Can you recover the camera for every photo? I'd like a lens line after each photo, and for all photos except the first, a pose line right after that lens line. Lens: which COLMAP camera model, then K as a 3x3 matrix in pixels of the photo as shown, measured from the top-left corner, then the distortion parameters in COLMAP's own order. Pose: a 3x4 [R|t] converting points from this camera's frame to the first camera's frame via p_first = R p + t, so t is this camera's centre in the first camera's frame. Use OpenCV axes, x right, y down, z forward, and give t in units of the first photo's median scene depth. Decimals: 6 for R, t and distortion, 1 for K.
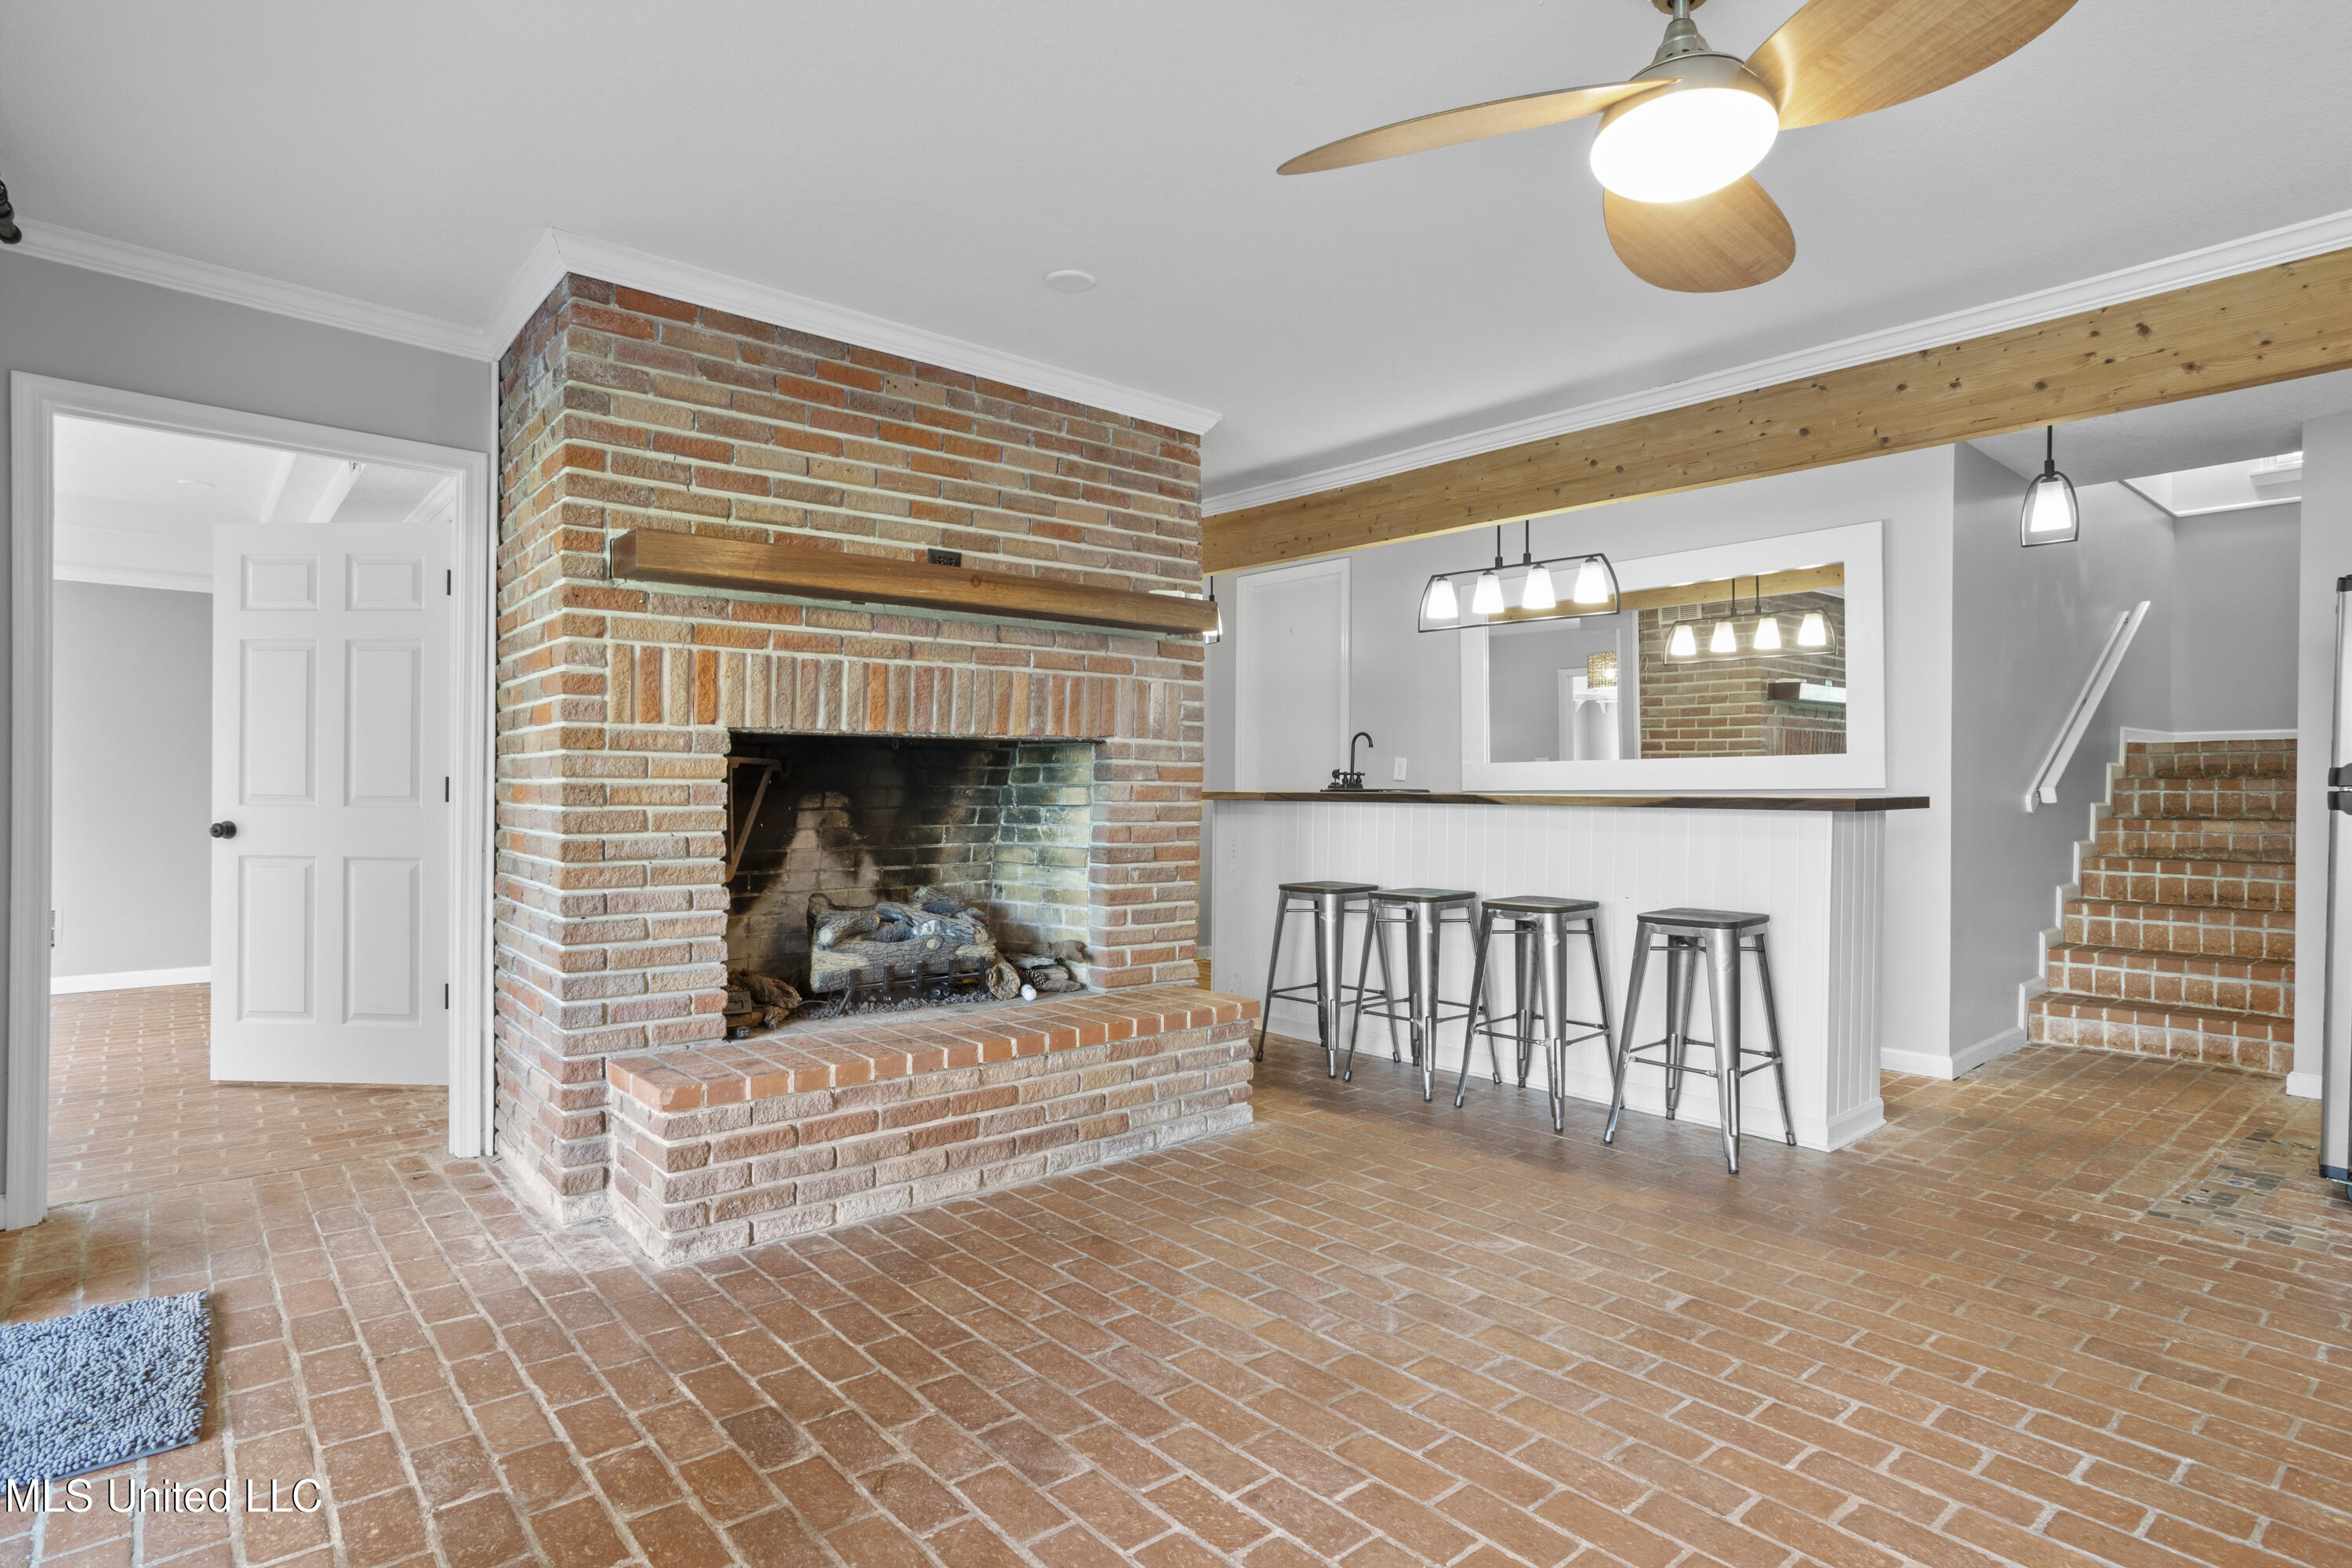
lens RADIAL K [[1206.1, 0, 1183.9], [0, 1206.1, 789.5], [0, 0, 1]] dist [-0.037114, 0.014511]
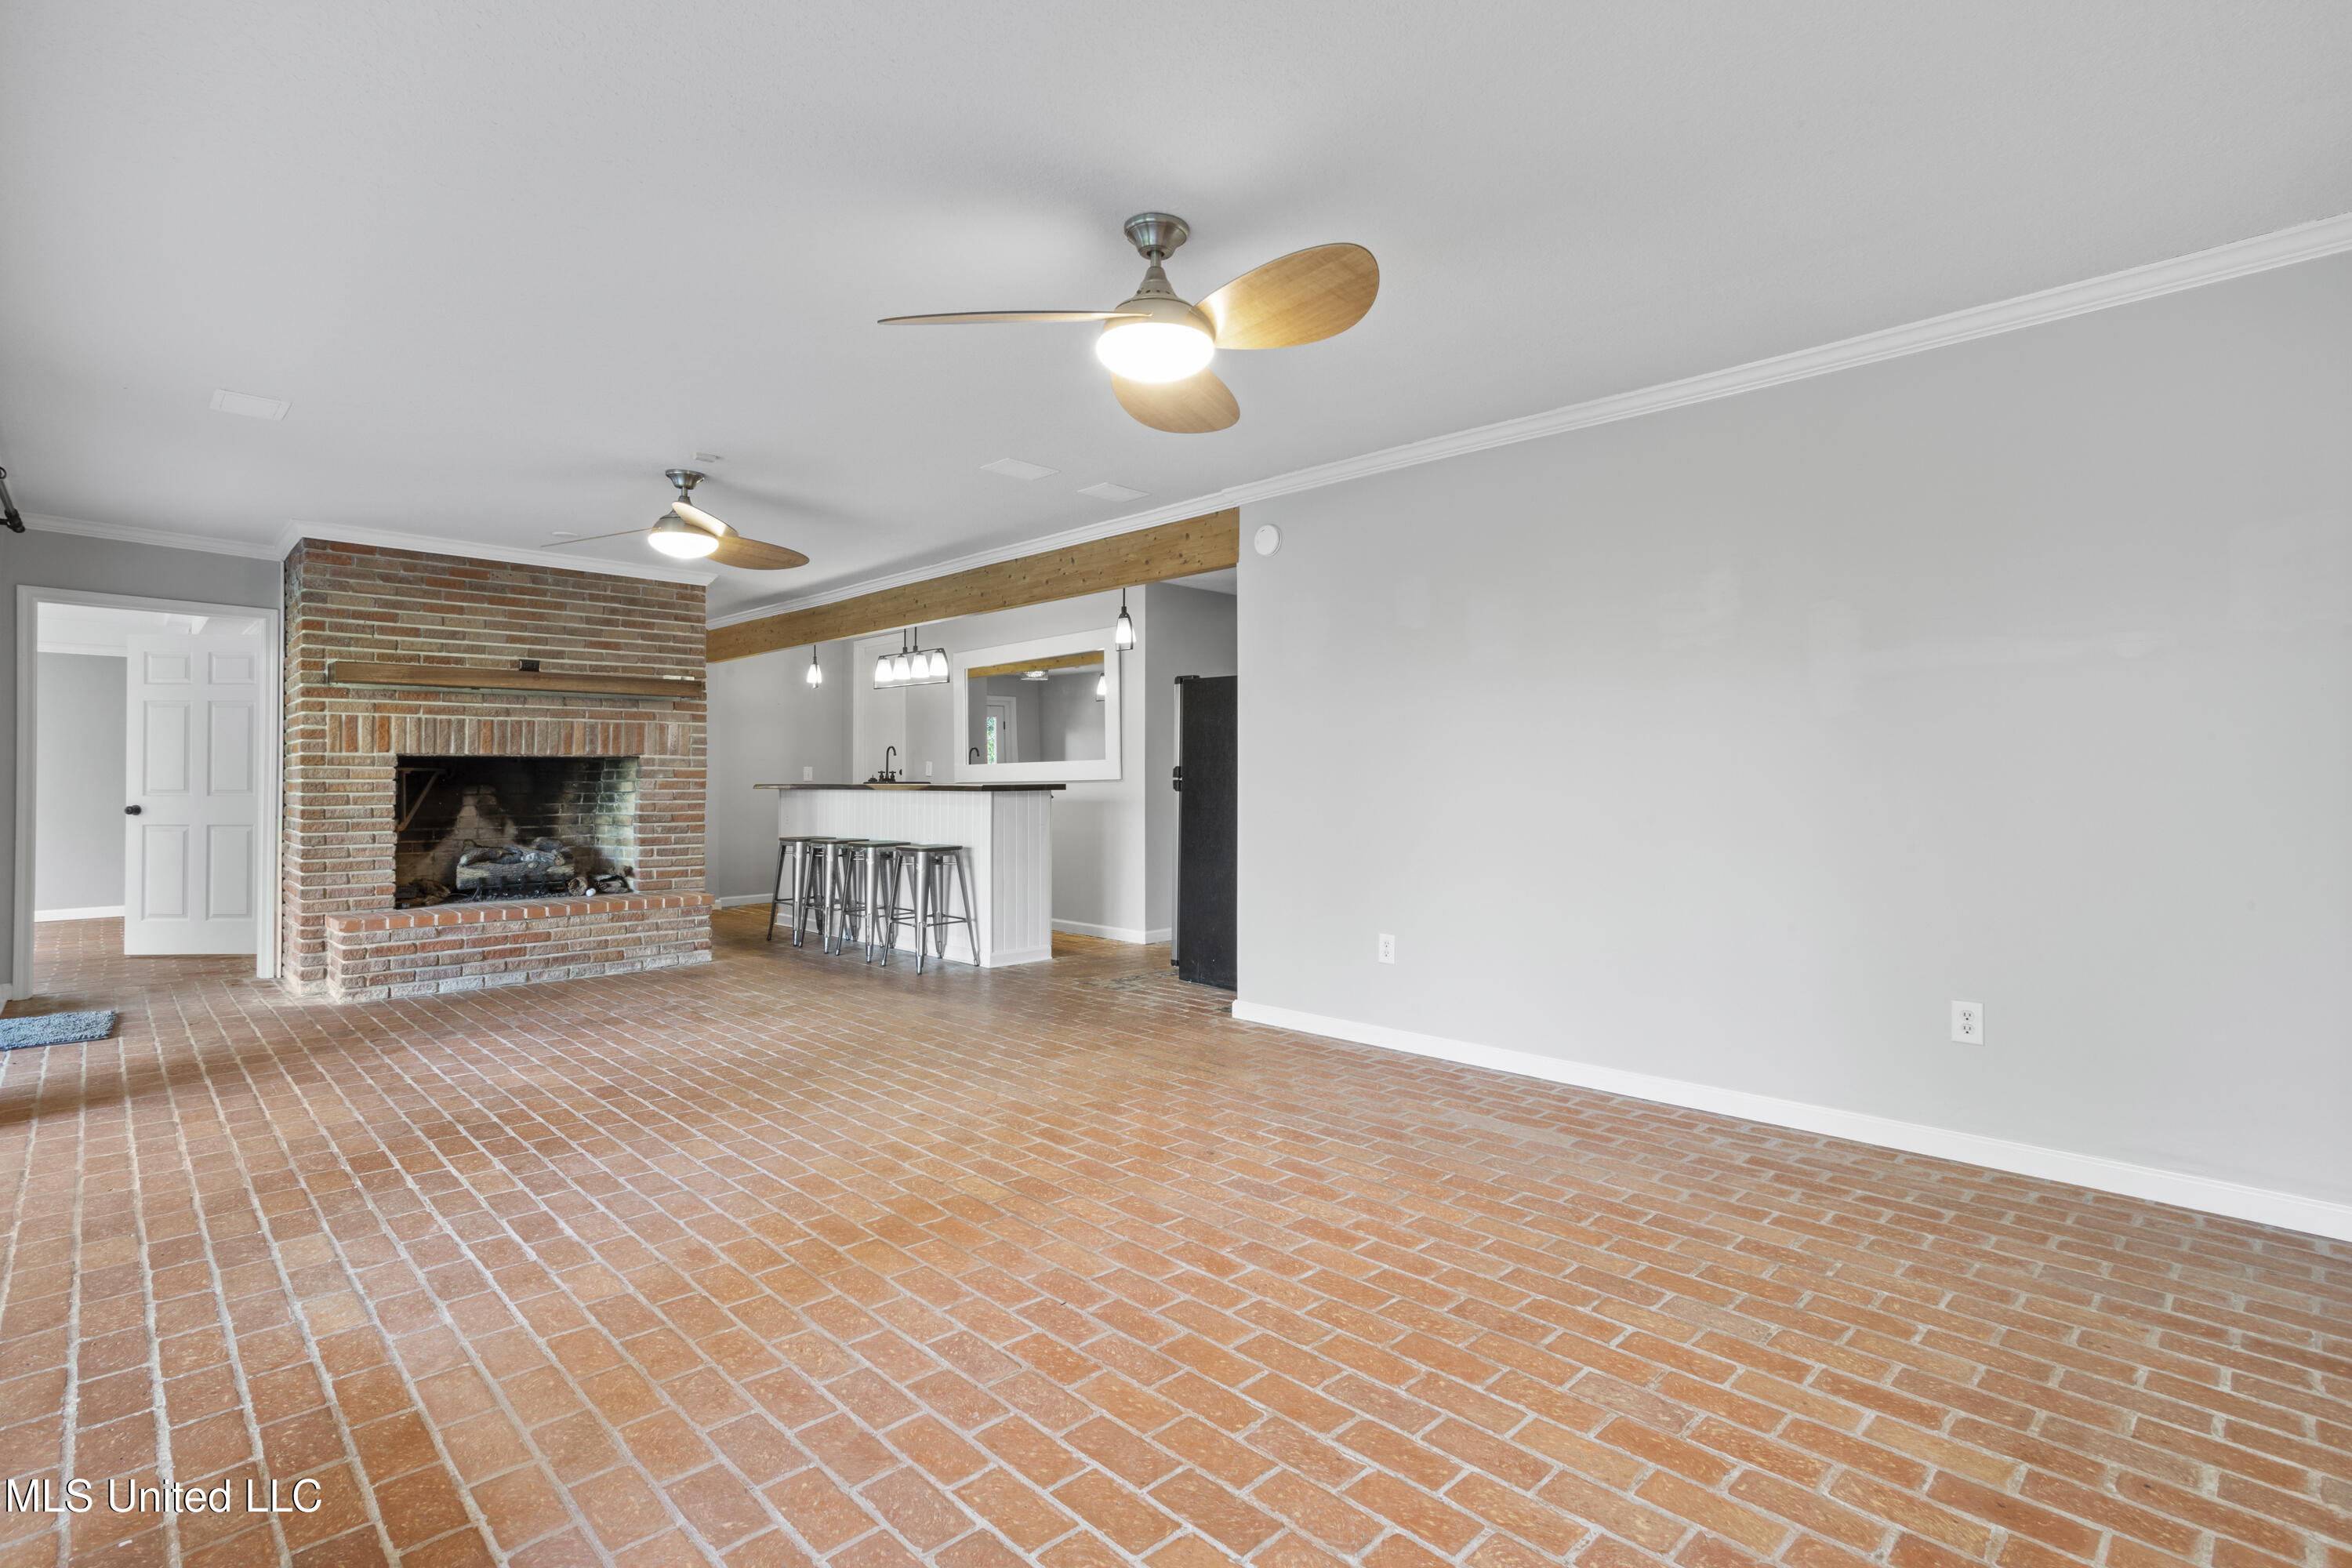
lens RADIAL K [[1133.6, 0, 1190.7], [0, 1133.6, 769.8], [0, 0, 1]] dist [-0.034668, 0.018339]
pose [[0.998052, -0.007540, 0.061928, 0.741432], [0.008217, 0.999909, -0.010673, 0.005785], [-0.061842, 0.011162, 0.998024, -0.850636]]
